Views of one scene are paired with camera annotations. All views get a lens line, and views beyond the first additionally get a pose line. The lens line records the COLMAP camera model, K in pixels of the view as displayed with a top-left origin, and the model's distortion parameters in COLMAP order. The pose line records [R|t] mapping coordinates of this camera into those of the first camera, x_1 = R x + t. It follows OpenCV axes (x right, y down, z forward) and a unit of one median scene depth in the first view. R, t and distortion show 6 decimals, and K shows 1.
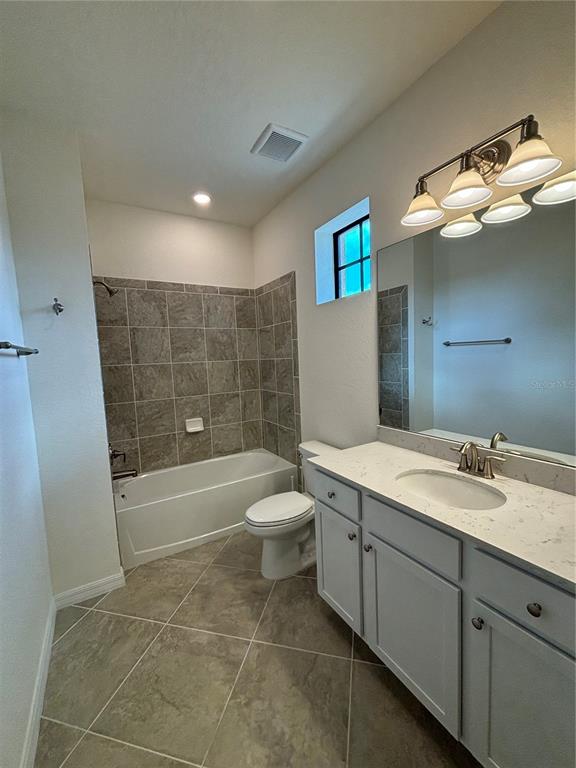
lens RADIAL K [[314.4, 0, 292.9], [0, 314.4, 383.7], [0, 0, 1]] dist [-0.002066, -0.000183]
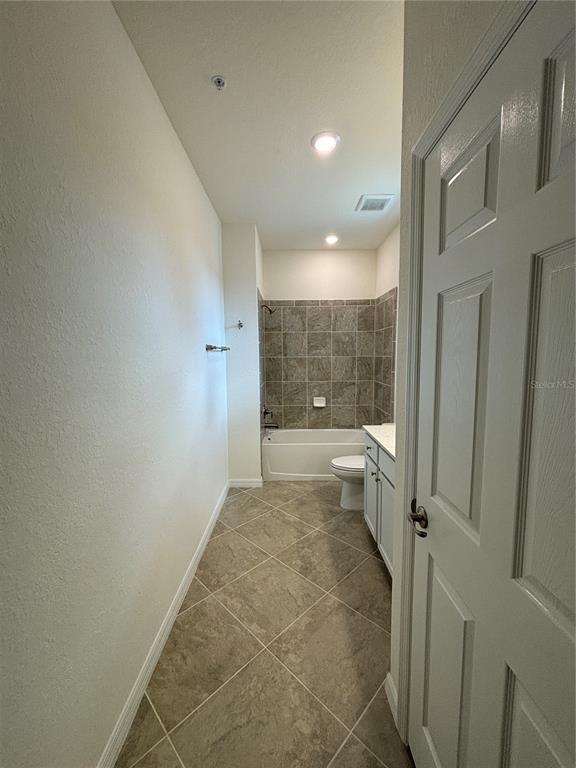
lens RADIAL K [[314.4, 0, 286.9], [0, 314.4, 382.2], [0, 0, 1]] dist [-0.002066, -0.000183]
pose [[0.849408, 0.077387, -0.522033, 0.299643], [-0.068826, 0.996986, 0.035806, 0.004761], [0.523230, 0.005515, 0.852174, -0.272171]]
